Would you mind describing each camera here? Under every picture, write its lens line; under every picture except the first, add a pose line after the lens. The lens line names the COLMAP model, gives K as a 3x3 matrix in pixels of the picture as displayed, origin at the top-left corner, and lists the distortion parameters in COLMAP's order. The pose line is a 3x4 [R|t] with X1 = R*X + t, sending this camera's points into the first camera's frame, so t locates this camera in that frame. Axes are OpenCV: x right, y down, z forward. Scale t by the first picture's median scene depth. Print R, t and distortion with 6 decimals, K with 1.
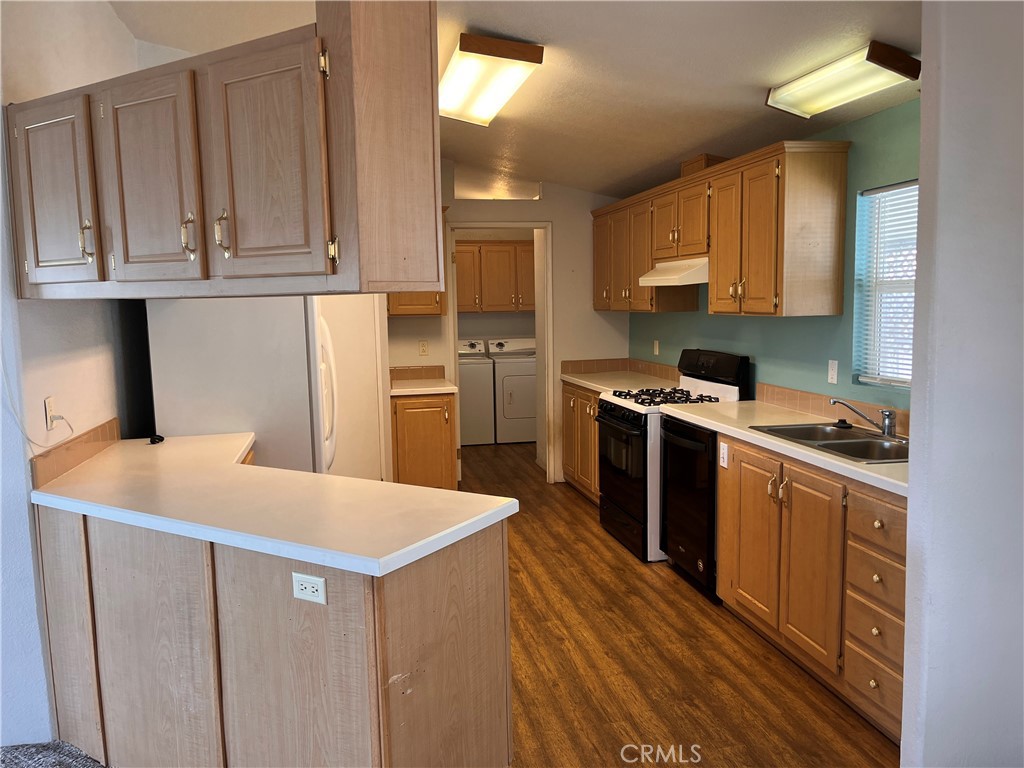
lens RADIAL K [[774.4, 0, 519.0], [0, 774.4, 384.4], [0, 0, 1]] dist [0.077032, -0.106235]
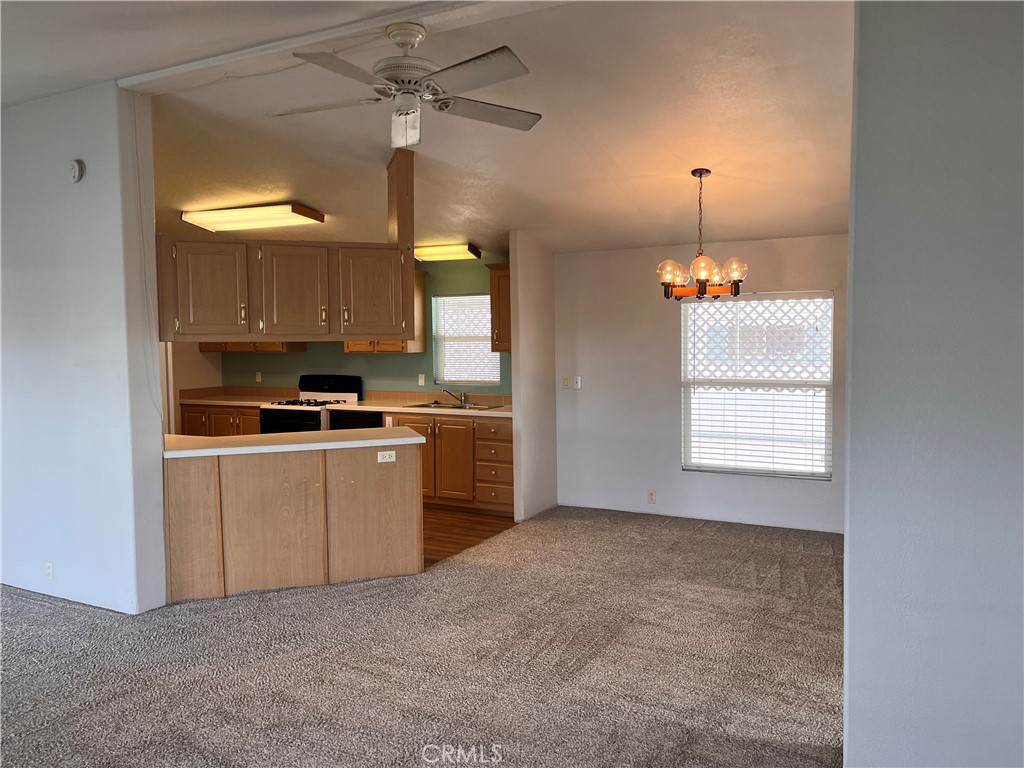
lens RADIAL K [[774.4, 0, 507.5], [0, 774.4, 383.1], [0, 0, 1]] dist [0.077032, -0.106235]
pose [[0.648559, -0.032496, 0.760471, -0.993250], [0.080087, 0.996456, -0.025721, 0.062281], [-0.756940, 0.077585, 0.648863, -0.487471]]
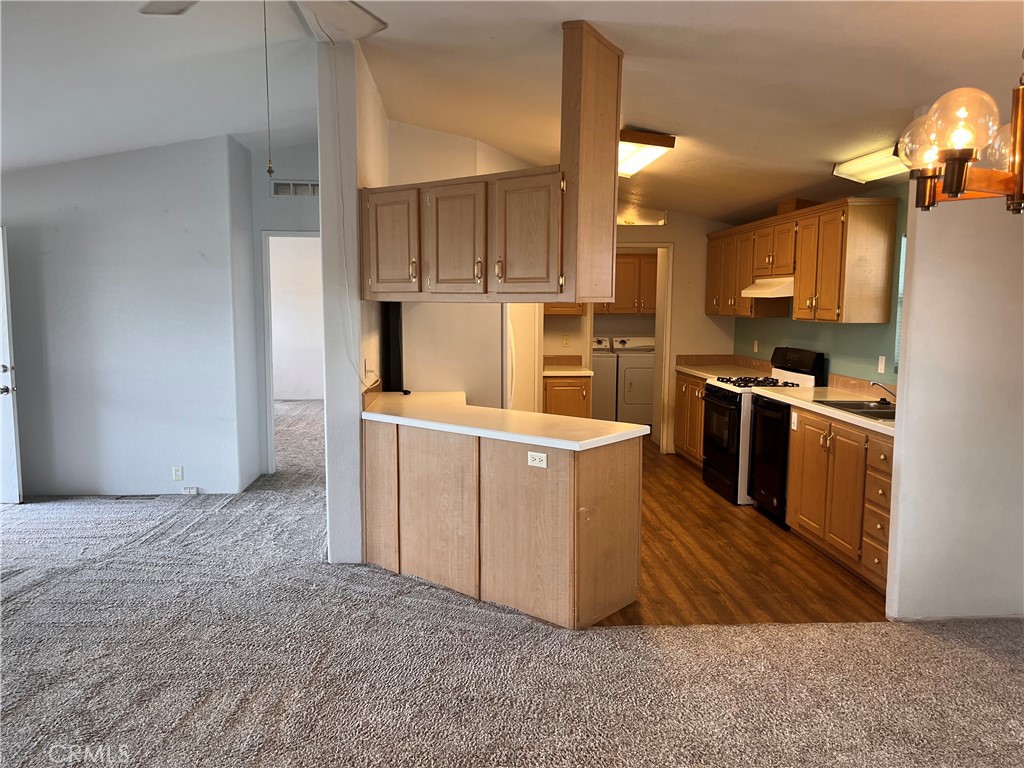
lens RADIAL K [[774.4, 0, 515.5], [0, 774.4, 390.1], [0, 0, 1]] dist [0.077032, -0.106235]
pose [[0.988831, 0.040286, -0.143496, -0.031398], [-0.039458, 0.999184, 0.008616, 0.041454], [0.143726, -0.002858, 0.989613, -0.439859]]
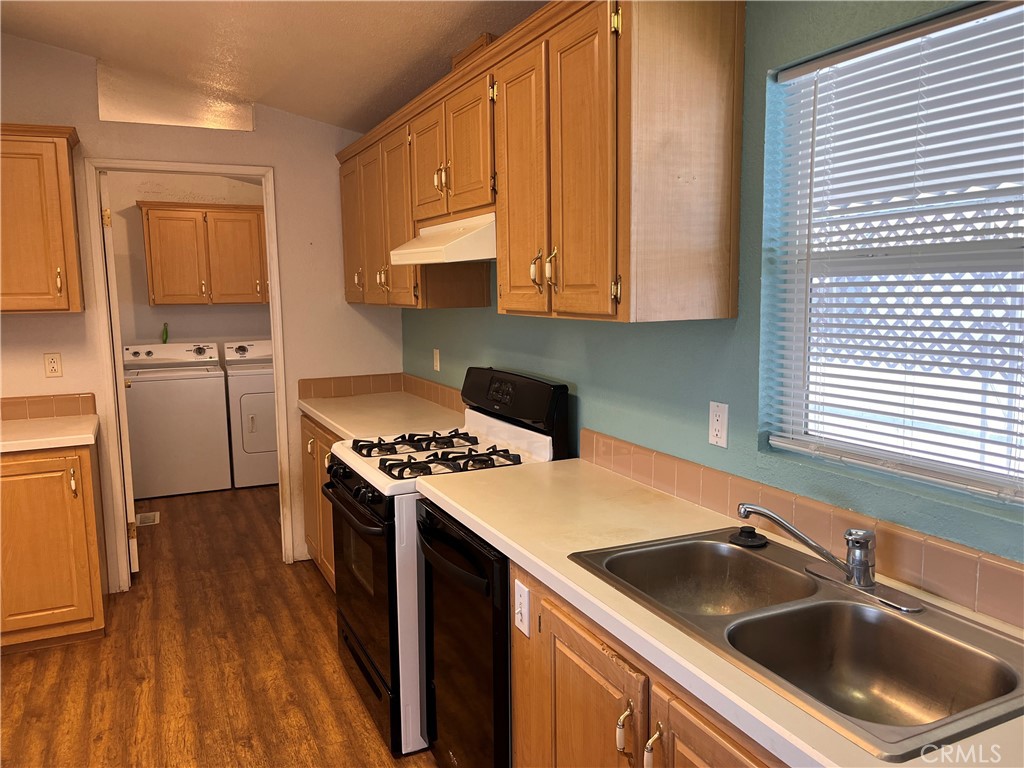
lens RADIAL K [[774.4, 0, 519.9], [0, 774.4, 389.1], [0, 0, 1]] dist [0.077032, -0.106235]
pose [[0.974888, -0.025346, 0.221247, 0.151985], [0.021038, 0.999541, 0.021809, -0.054477], [-0.221698, -0.016607, 0.974974, 0.509862]]
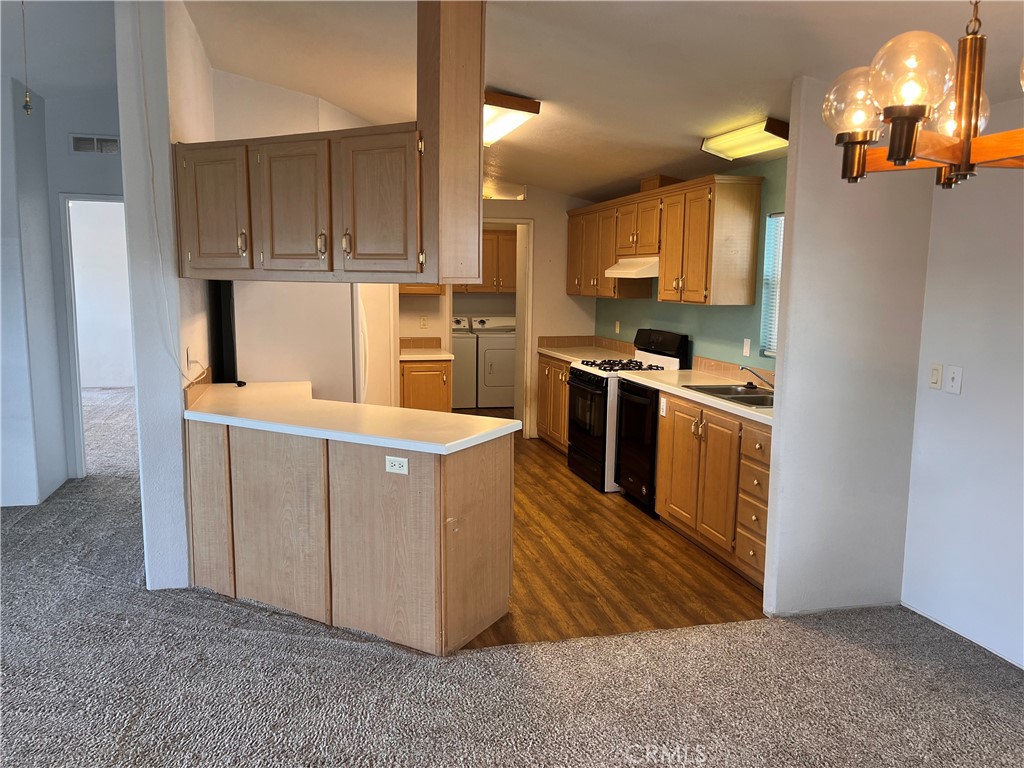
lens RADIAL K [[774.4, 0, 510.3], [0, 774.4, 388.3], [0, 0, 1]] dist [0.077032, -0.106235]
pose [[0.999011, 0.025367, 0.036513, -0.049826], [-0.026486, 0.999184, 0.030499, 0.023581], [-0.035710, -0.031436, 0.998868, -0.320513]]
